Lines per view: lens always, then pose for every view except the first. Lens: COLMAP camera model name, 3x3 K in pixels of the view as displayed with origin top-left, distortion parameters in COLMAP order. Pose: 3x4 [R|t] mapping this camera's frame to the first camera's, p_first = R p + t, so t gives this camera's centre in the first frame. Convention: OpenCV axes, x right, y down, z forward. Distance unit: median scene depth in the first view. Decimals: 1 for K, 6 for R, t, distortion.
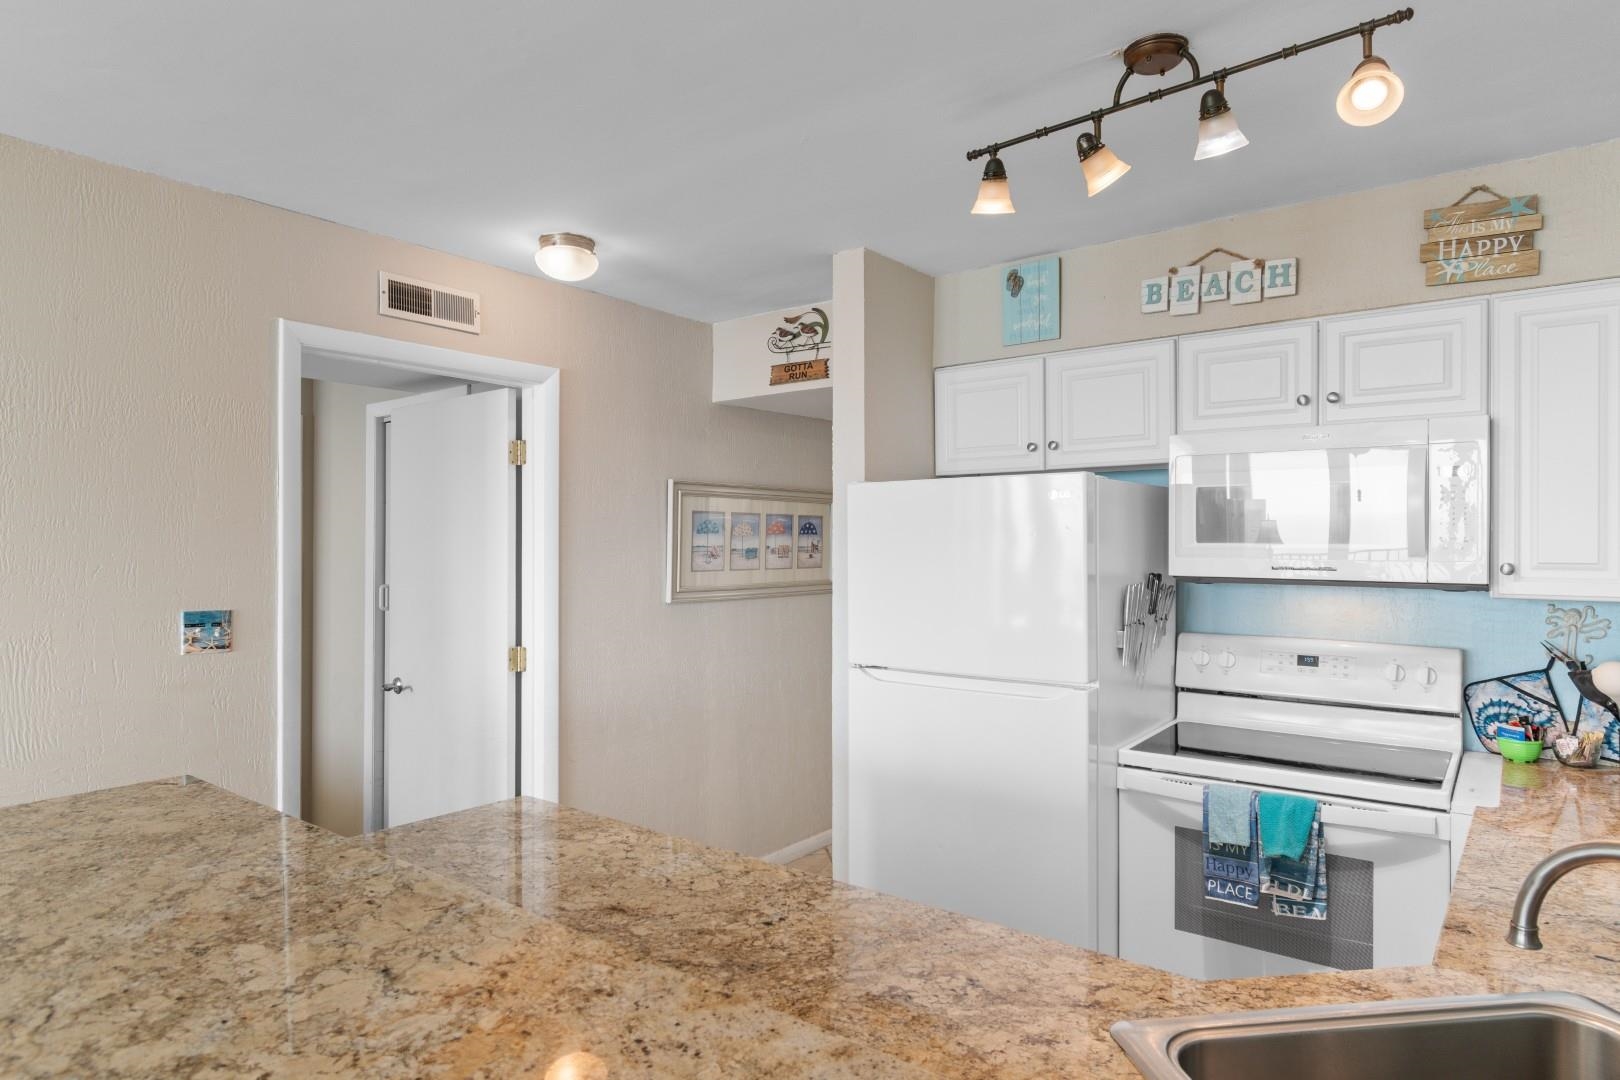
lens RADIAL K [[939.2, 0, 808.9], [0, 939.2, 538.1], [0, 0, 1]] dist [0.000533, -0.000237]
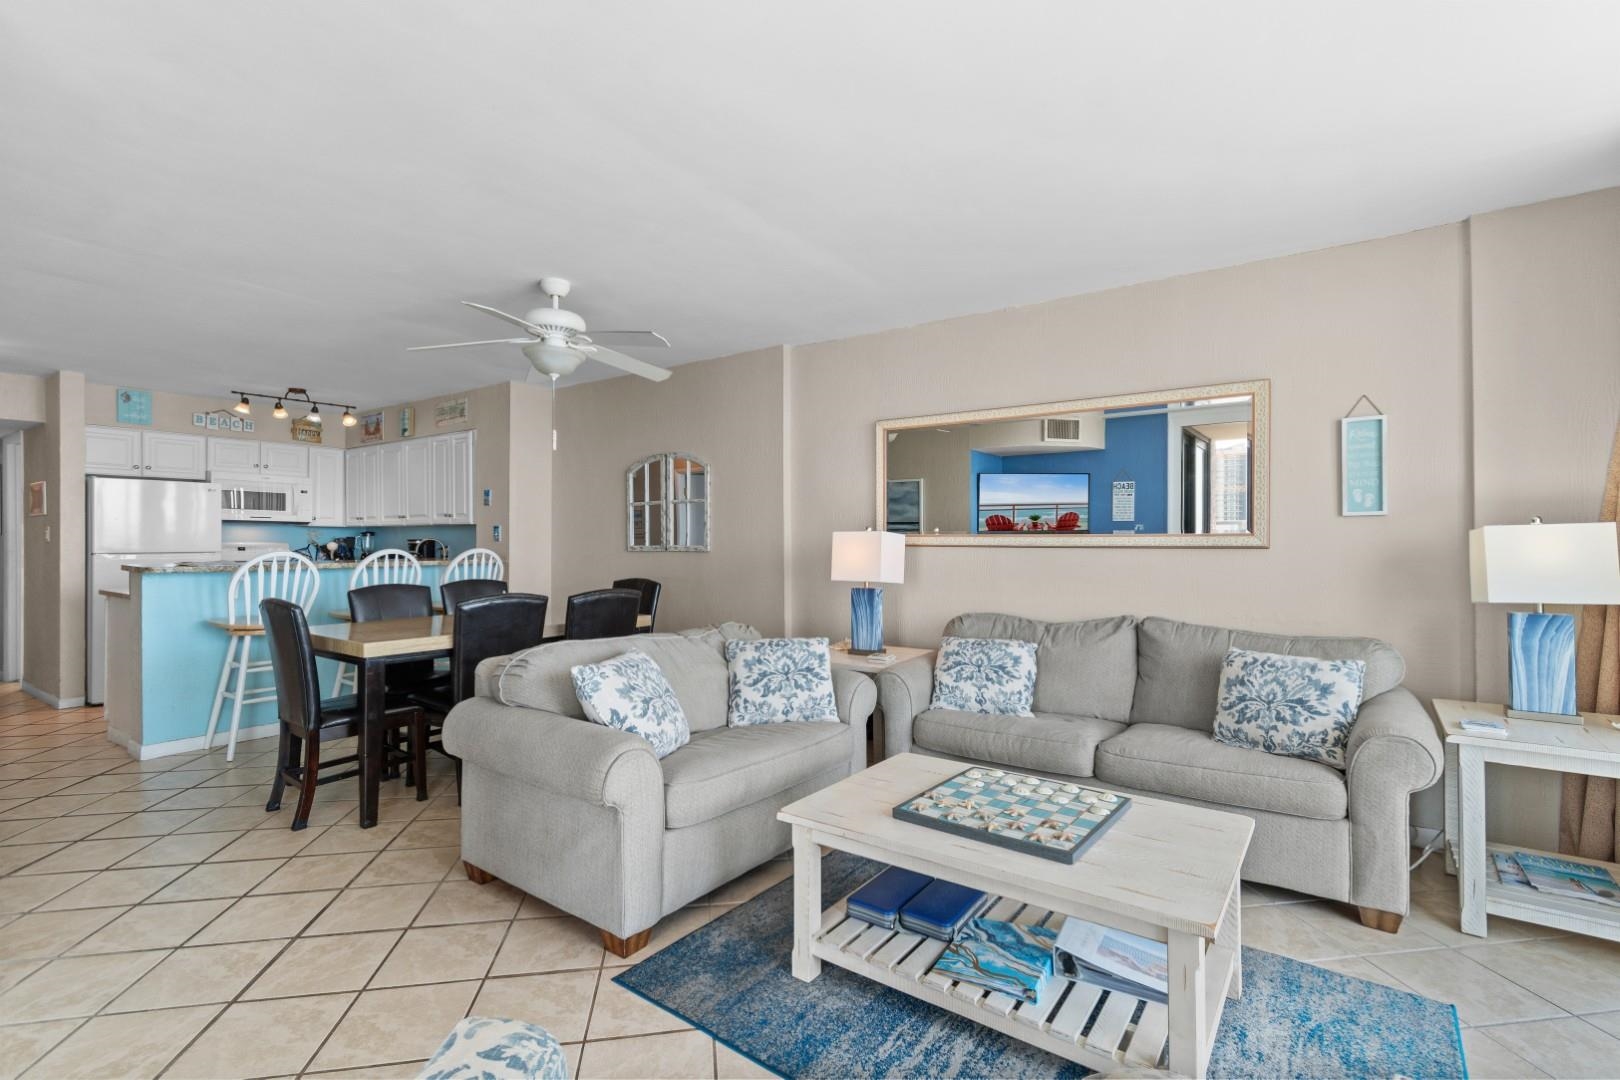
lens RADIAL K [[704.6, 0, 809.1], [0, 704.6, 537.8], [0, 0, 1]] dist [0.000042, -0.000273]
pose [[-0.057662, 0.003469, 0.998330, -1.705514], [-0.008923, 0.999952, -0.003990, 0.079675], [-0.998296, -0.009138, -0.057628, -0.650927]]
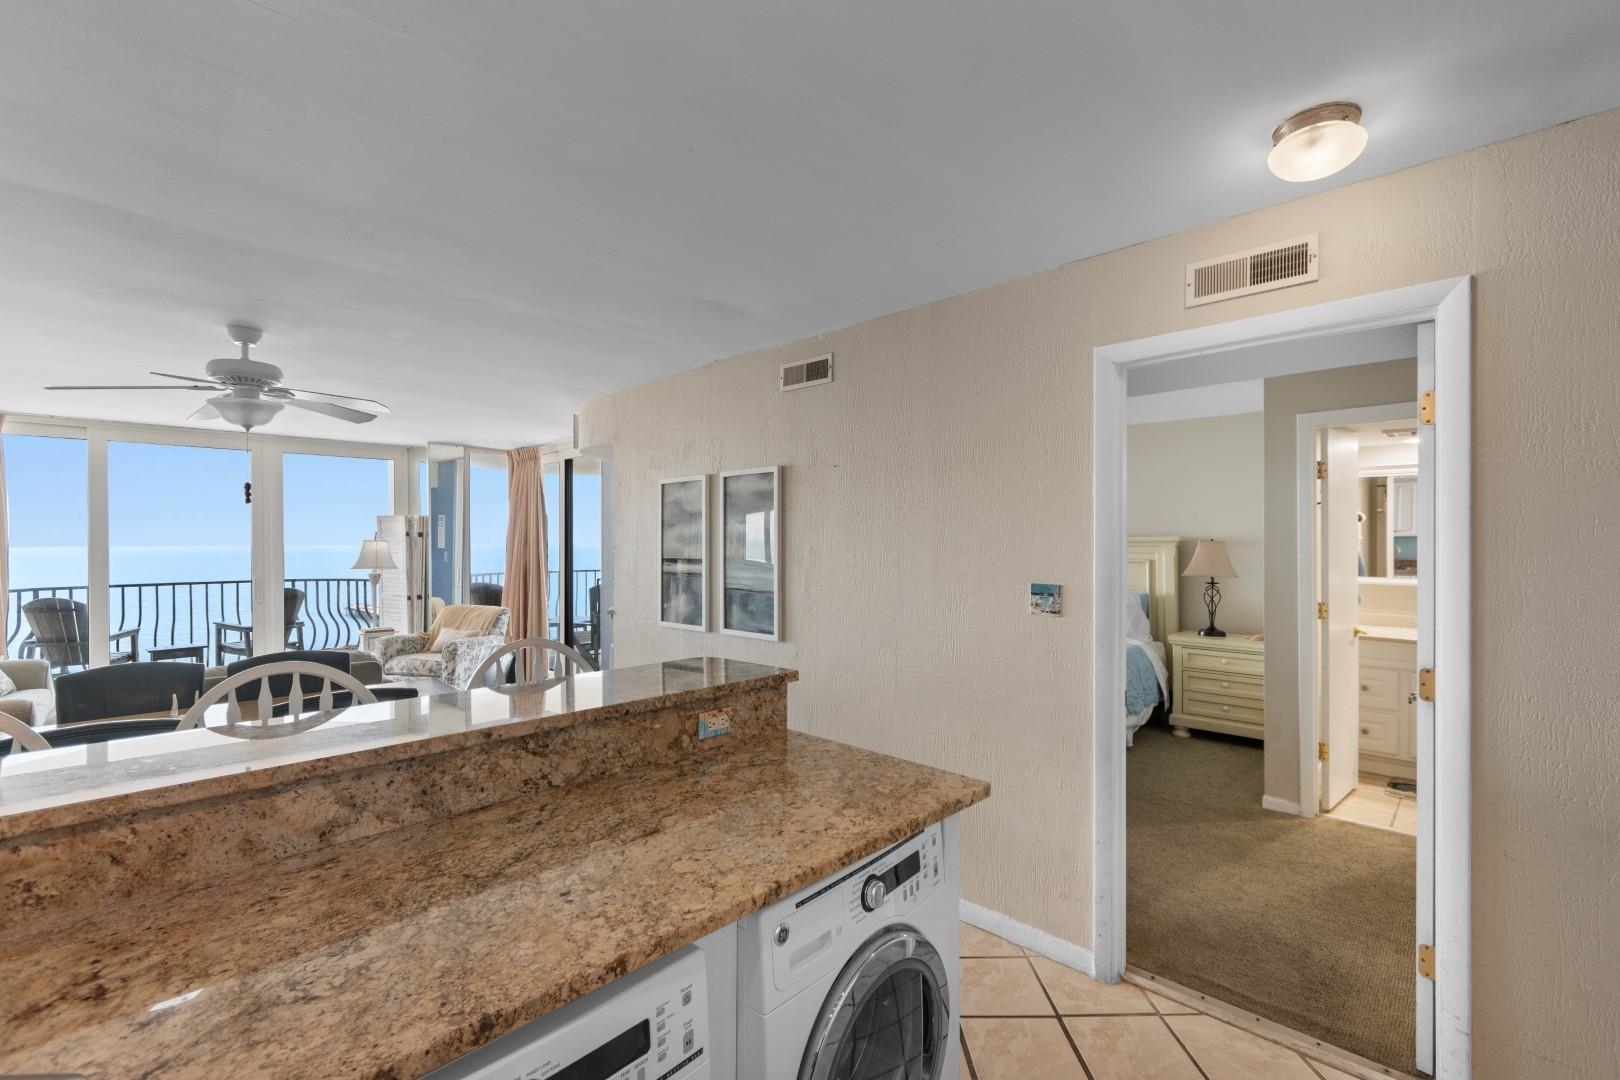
lens RADIAL K [[704.6, 0, 811.7], [0, 704.6, 547.3], [0, 0, 1]] dist [0.000042, -0.000273]
pose [[-0.100253, 0.008277, -0.994928, 0.807988], [0.009594, 0.999927, 0.007352, 0.028599], [0.994916, -0.008808, -0.100325, 1.562435]]
